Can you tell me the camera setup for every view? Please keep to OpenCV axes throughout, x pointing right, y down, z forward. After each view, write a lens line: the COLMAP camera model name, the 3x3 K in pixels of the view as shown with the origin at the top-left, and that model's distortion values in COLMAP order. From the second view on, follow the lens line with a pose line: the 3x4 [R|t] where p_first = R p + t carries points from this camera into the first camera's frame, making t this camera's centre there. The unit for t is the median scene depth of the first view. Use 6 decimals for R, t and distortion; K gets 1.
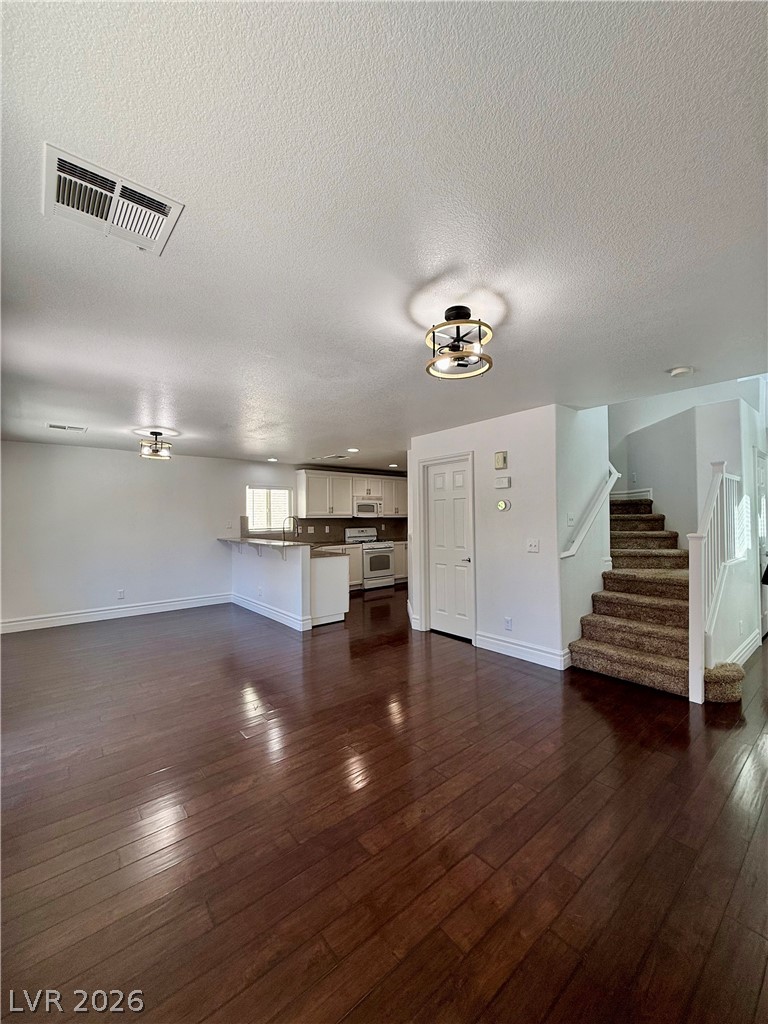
lens RADIAL K [[407.0, 0, 384.0], [0, 407.0, 512.0], [0, 0, 1]] dist [0.000424, 0.000527]
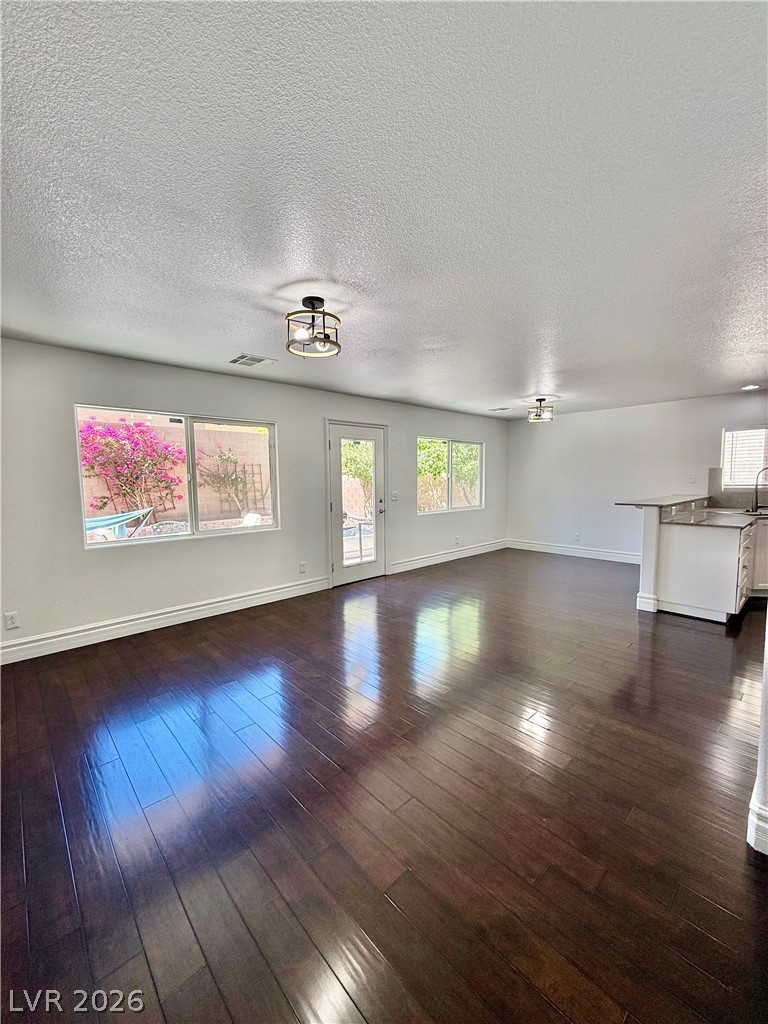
lens RADIAL K [[407.0, 0, 384.0], [0, 407.0, 512.0], [0, 0, 1]] dist [0.000424, 0.000527]
pose [[0.057768, 0.092063, -0.994076, 0.370701], [0.023970, 0.995324, 0.093571, 0.004556], [0.998042, -0.029233, 0.055291, 0.290694]]
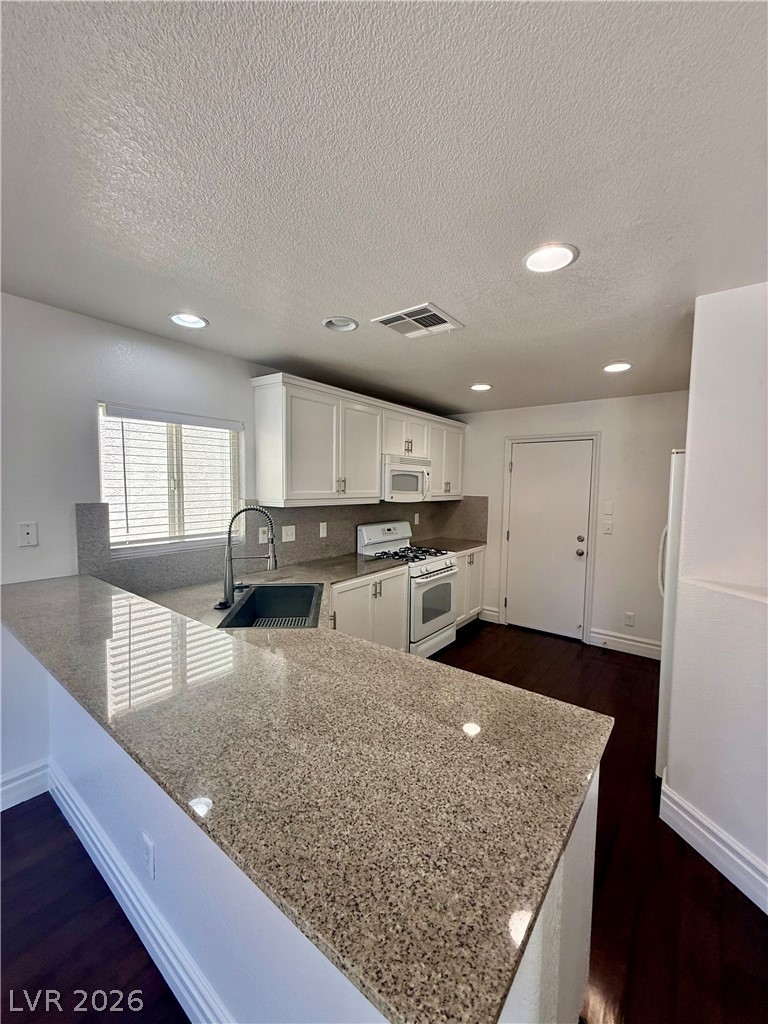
lens RADIAL K [[407.0, 0, 384.0], [0, 407.0, 512.0], [0, 0, 1]] dist [0.000424, 0.000527]
pose [[0.977676, 0.008116, 0.209961, -0.174118], [-0.025082, 0.996617, 0.078267, -0.011931], [-0.208615, -0.081786, 0.974572, 0.593107]]
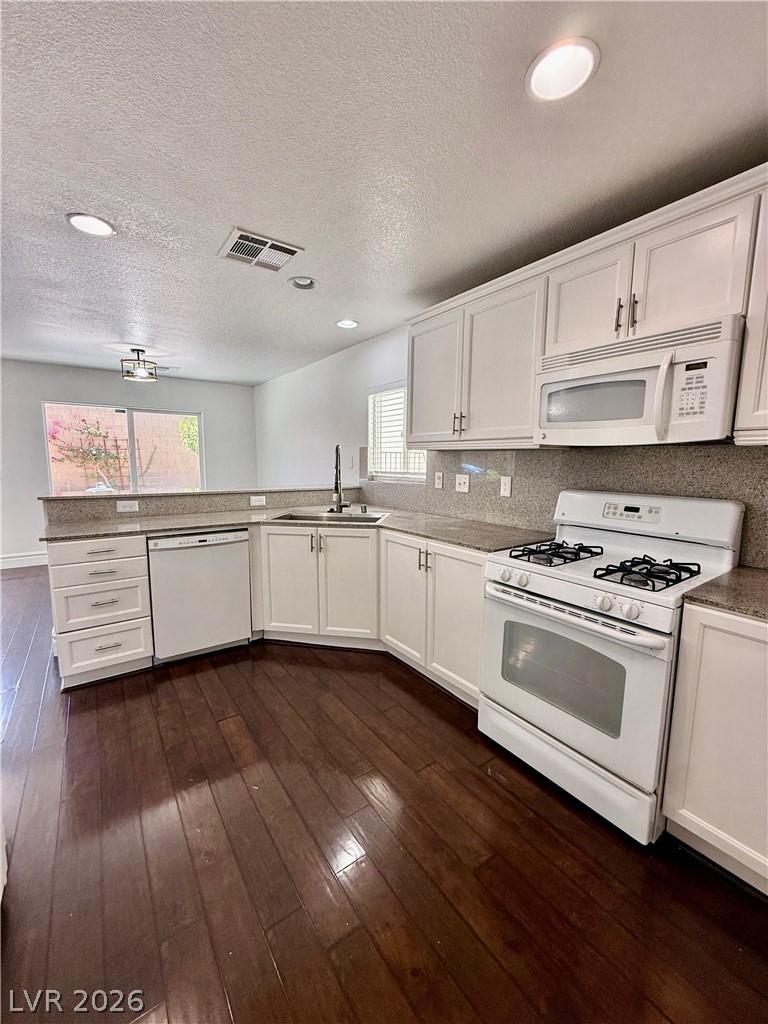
lens RADIAL K [[407.0, 0, 384.0], [0, 407.0, 512.0], [0, 0, 1]] dist [0.000424, 0.000527]
pose [[-0.071575, 0.138173, -0.987818, 0.193320], [0.006608, 0.990402, 0.138055, 0.018689], [0.997413, 0.003354, -0.071802, 0.967449]]
